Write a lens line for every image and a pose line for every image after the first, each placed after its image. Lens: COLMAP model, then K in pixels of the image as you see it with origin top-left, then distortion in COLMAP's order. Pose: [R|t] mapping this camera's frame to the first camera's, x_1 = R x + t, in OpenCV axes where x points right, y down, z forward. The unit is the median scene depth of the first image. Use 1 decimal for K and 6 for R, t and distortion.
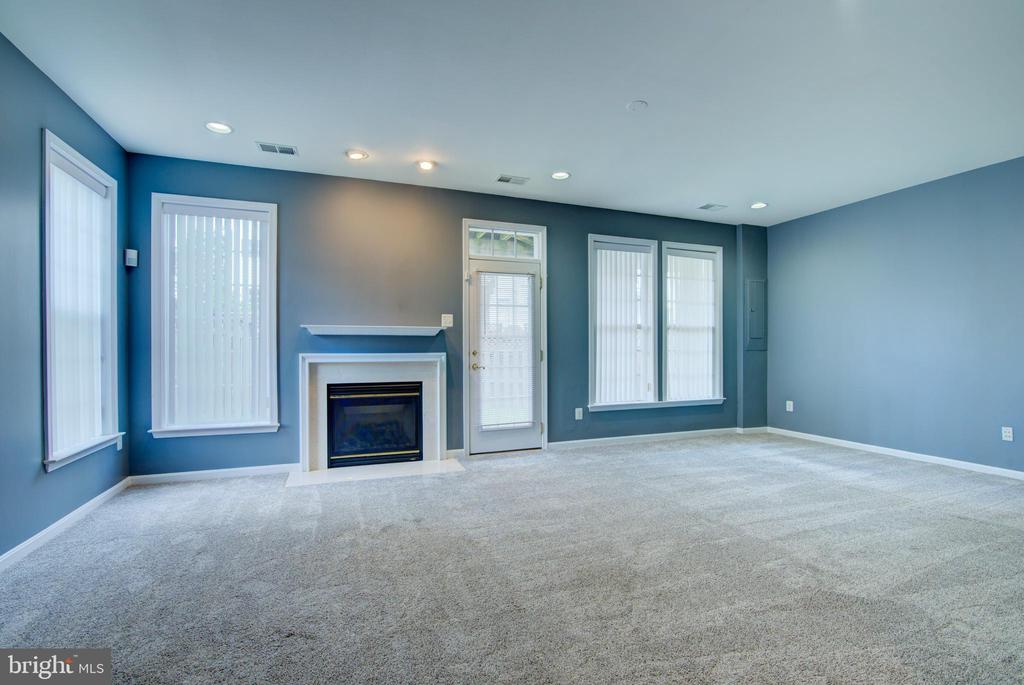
lens RADIAL K [[468.3, 0, 513.6], [0, 468.3, 347.5], [0, 0, 1]] dist [-0.018479, 0.000680]
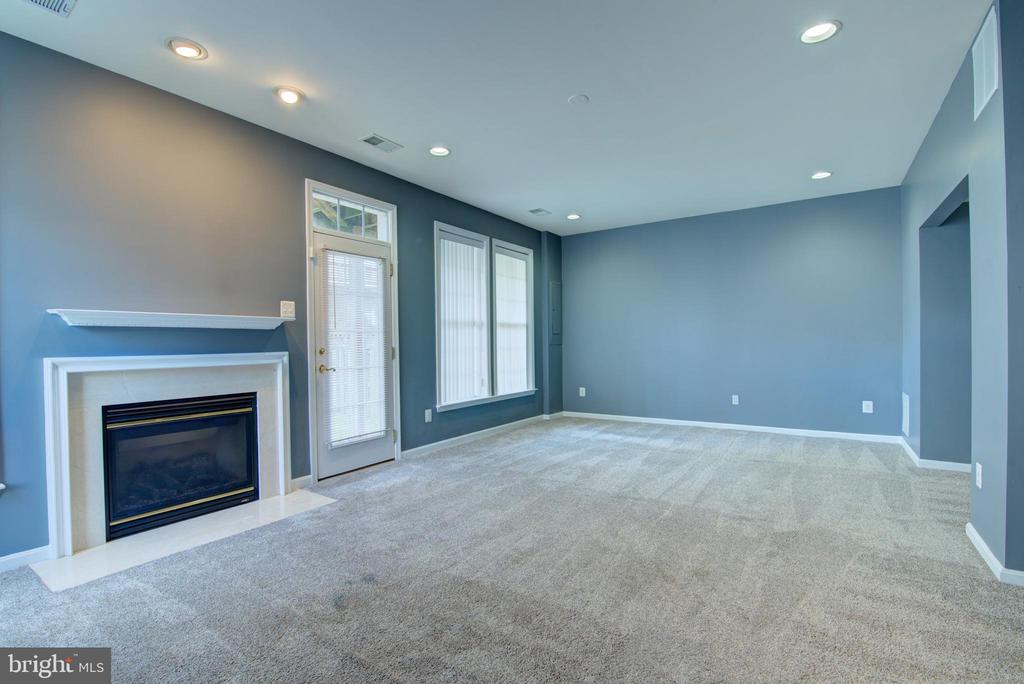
lens RADIAL K [[467.6, 0, 515.0], [0, 467.6, 346.7], [0, 0, 1]] dist [-0.021135, 0.000638]
pose [[0.814898, -0.014154, 0.579432, -0.279424], [0.011992, 0.999900, 0.007560, 0.001505], [-0.579480, 0.000788, 0.814986, 0.172798]]
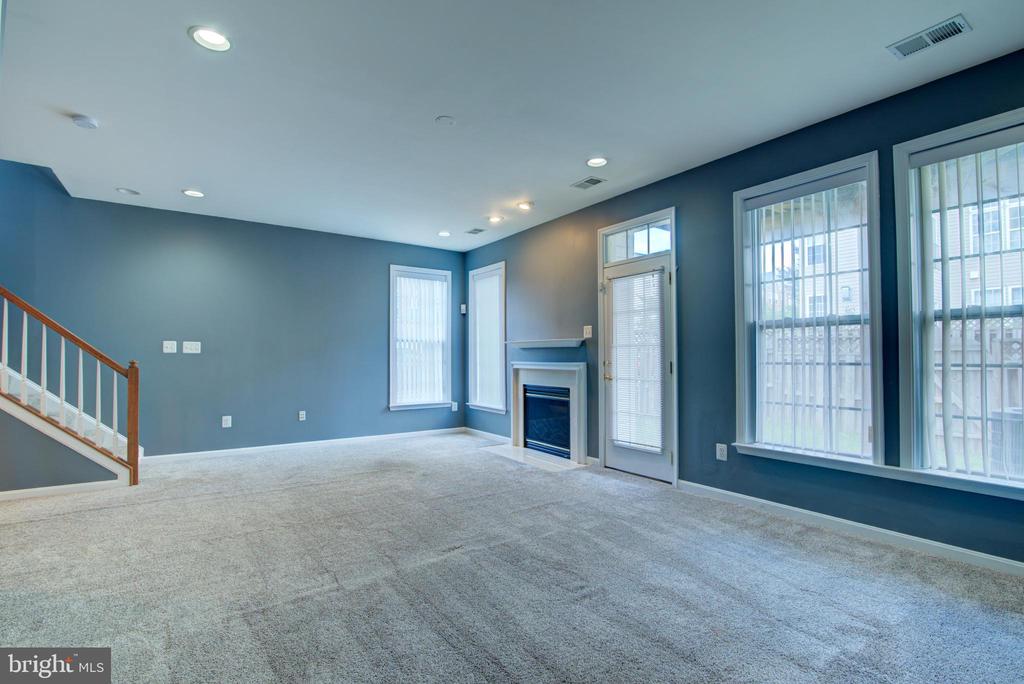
lens RADIAL K [[468.3, 0, 513.6], [0, 468.3, 347.0], [0, 0, 1]] dist [-0.018479, 0.000680]
pose [[0.247717, -0.021358, -0.968597, 0.830938], [-0.004133, 0.999725, -0.023102, 0.001230], [0.968824, 0.009726, 0.247561, 0.580703]]
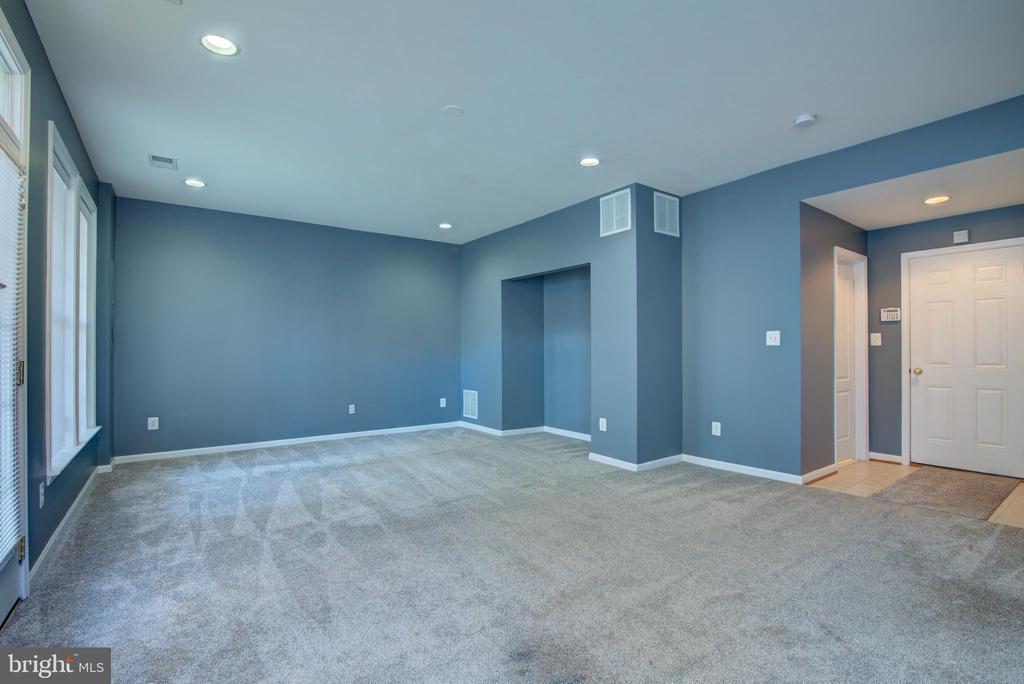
lens RADIAL K [[477.0, 0, 519.3], [0, 477.0, 345.4], [0, 0, 1]] dist [-0.015597, 0.000299]
pose [[-0.269853, 0.011639, 0.962831, -0.492496], [0.004211, 0.999932, -0.010907, -0.001934], [-0.962892, 0.001111, -0.269883, 0.742000]]
